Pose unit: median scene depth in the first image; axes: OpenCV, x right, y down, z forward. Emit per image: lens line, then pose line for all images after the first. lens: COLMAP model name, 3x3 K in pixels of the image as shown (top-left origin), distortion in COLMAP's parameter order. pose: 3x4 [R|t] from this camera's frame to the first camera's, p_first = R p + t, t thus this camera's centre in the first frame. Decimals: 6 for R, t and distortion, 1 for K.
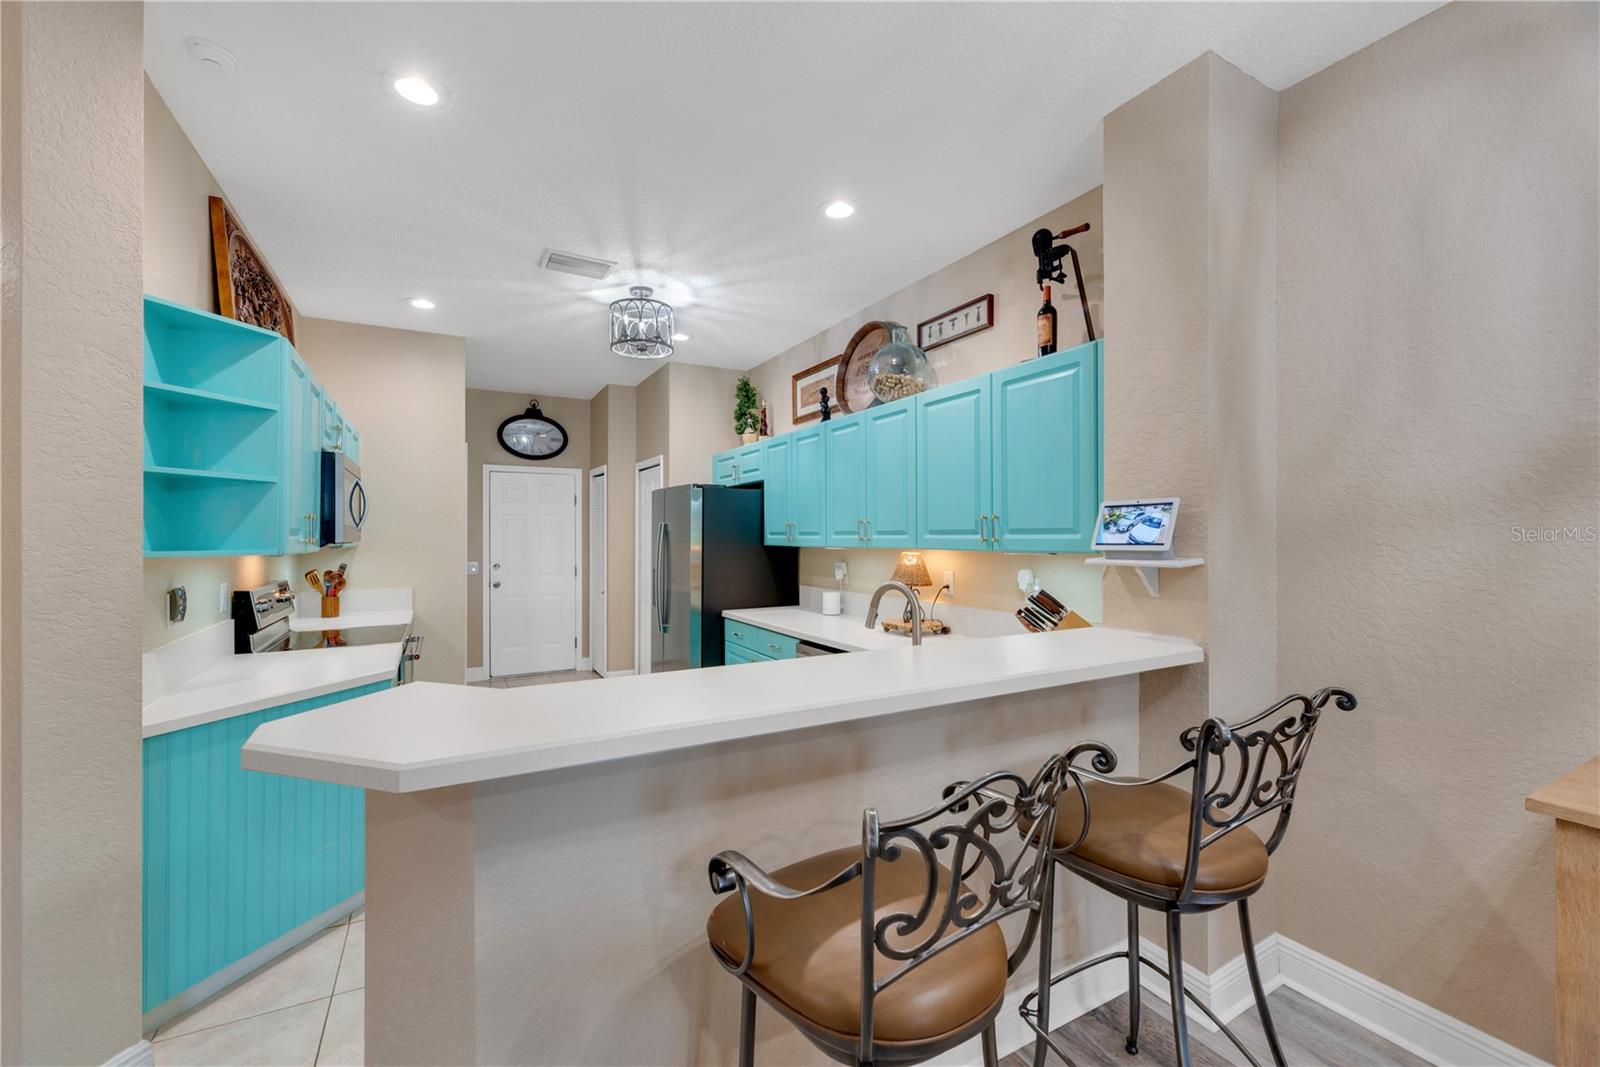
lens RADIAL K [[645.0, 0, 778.2], [0, 645.0, 529.5], [0, 0, 1]] dist [-0.002810, -0.000228]
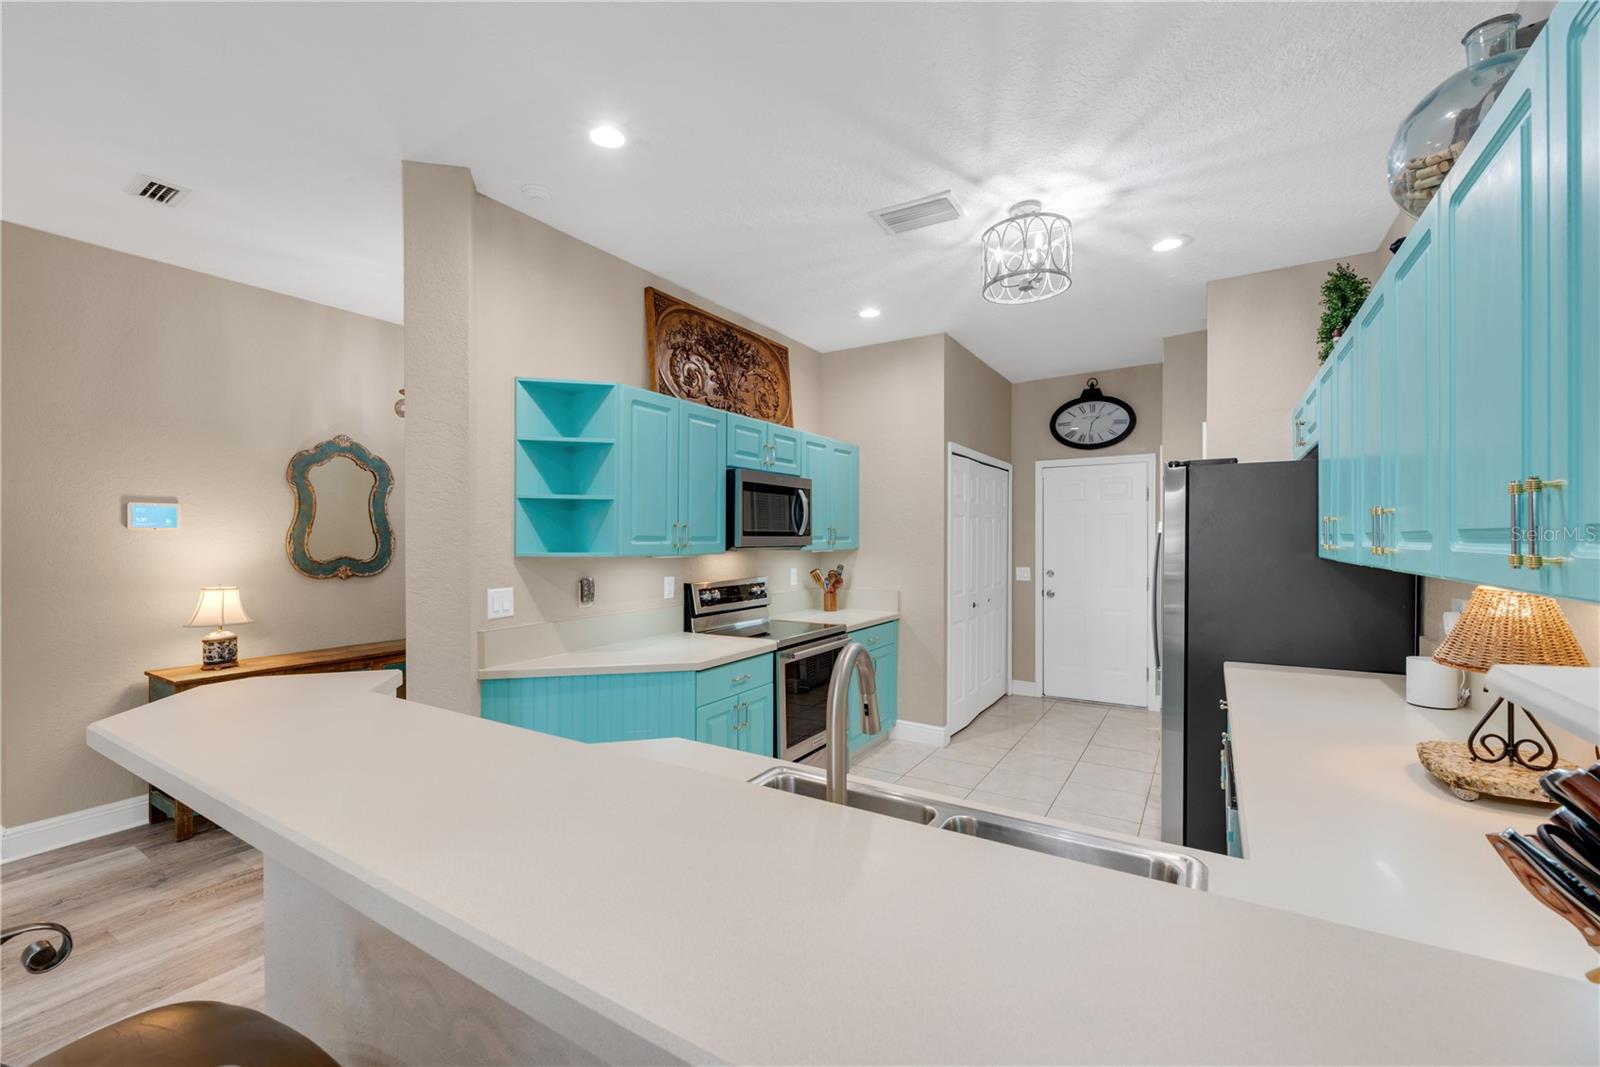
lens RADIAL K [[660.3, 0, 780.5], [0, 660.3, 539.4], [0, 0, 1]] dist [-0.000391, -0.000061]
pose [[0.491283, 0.001602, -0.870999, 0.288712], [0.009344, 0.999931, 0.007109, 0.000111], [0.870950, -0.011632, 0.491234, 0.357039]]
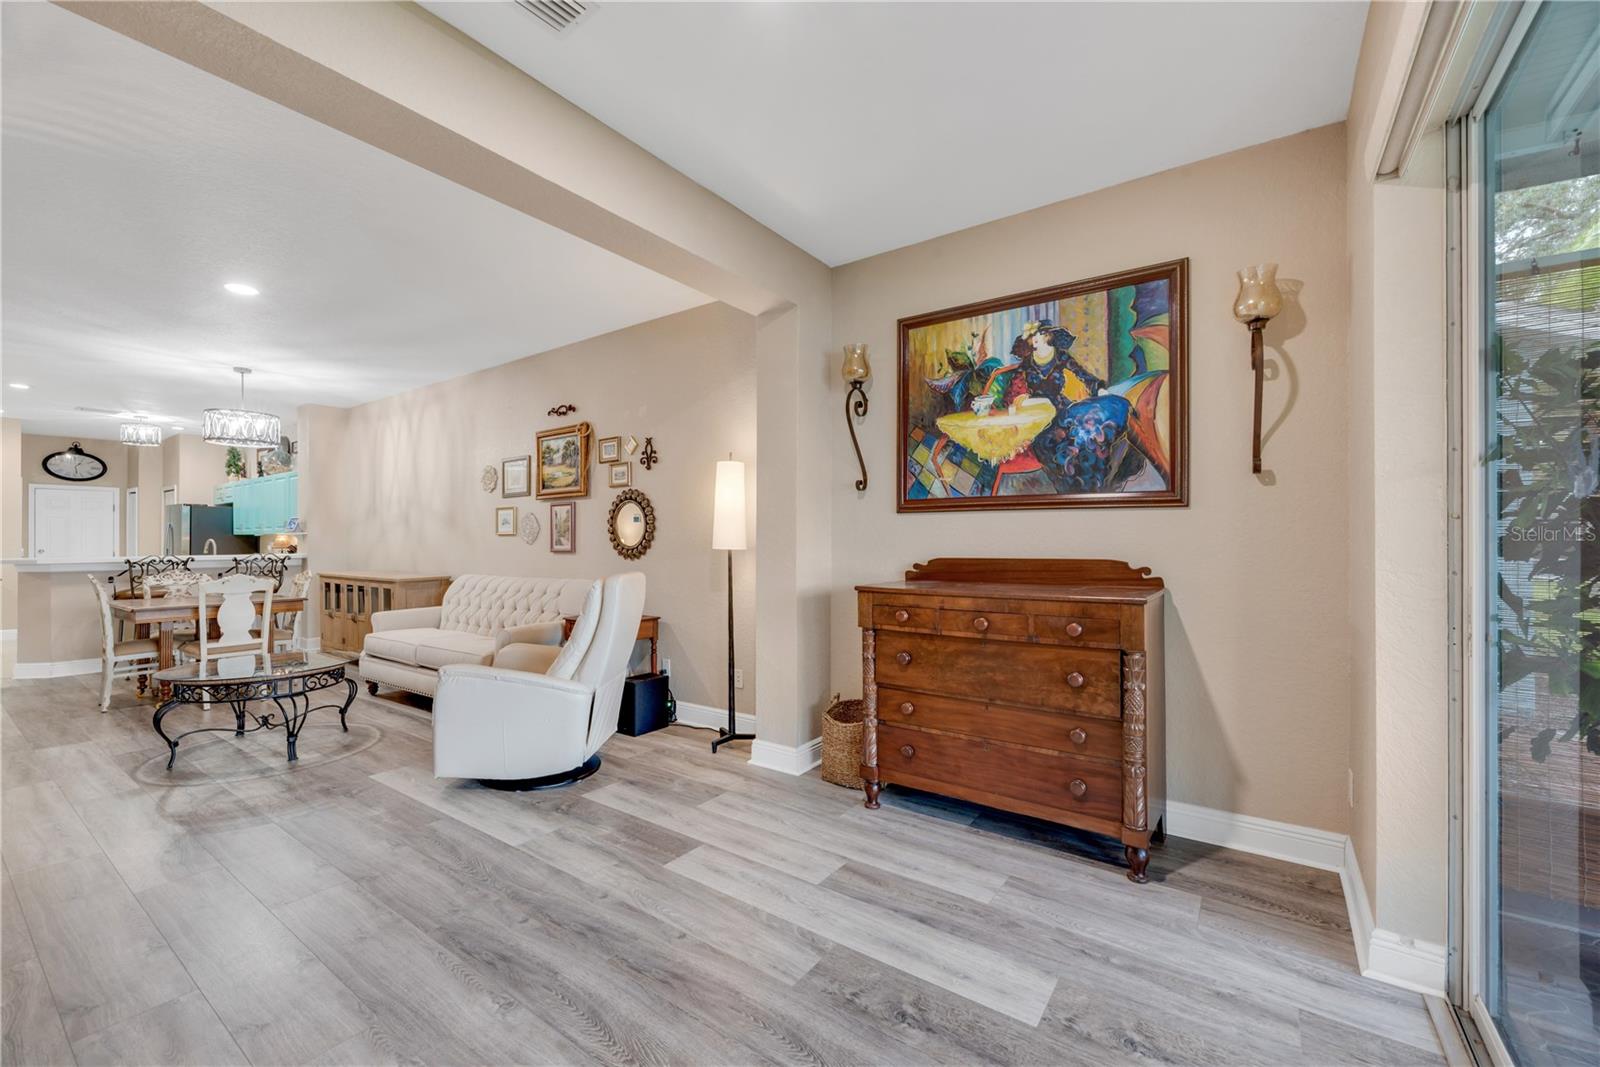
lens RADIAL K [[660.2, 0, 797.9], [0, 660.2, 536.3], [0, 0, 1]] dist [-0.002613, -0.000198]
pose [[0.895606, 0.001272, 0.444846, 0.737398], [-0.001188, 0.999999, -0.000468, 0.030741], [-0.444847, -0.000110, 0.895607, -1.852561]]
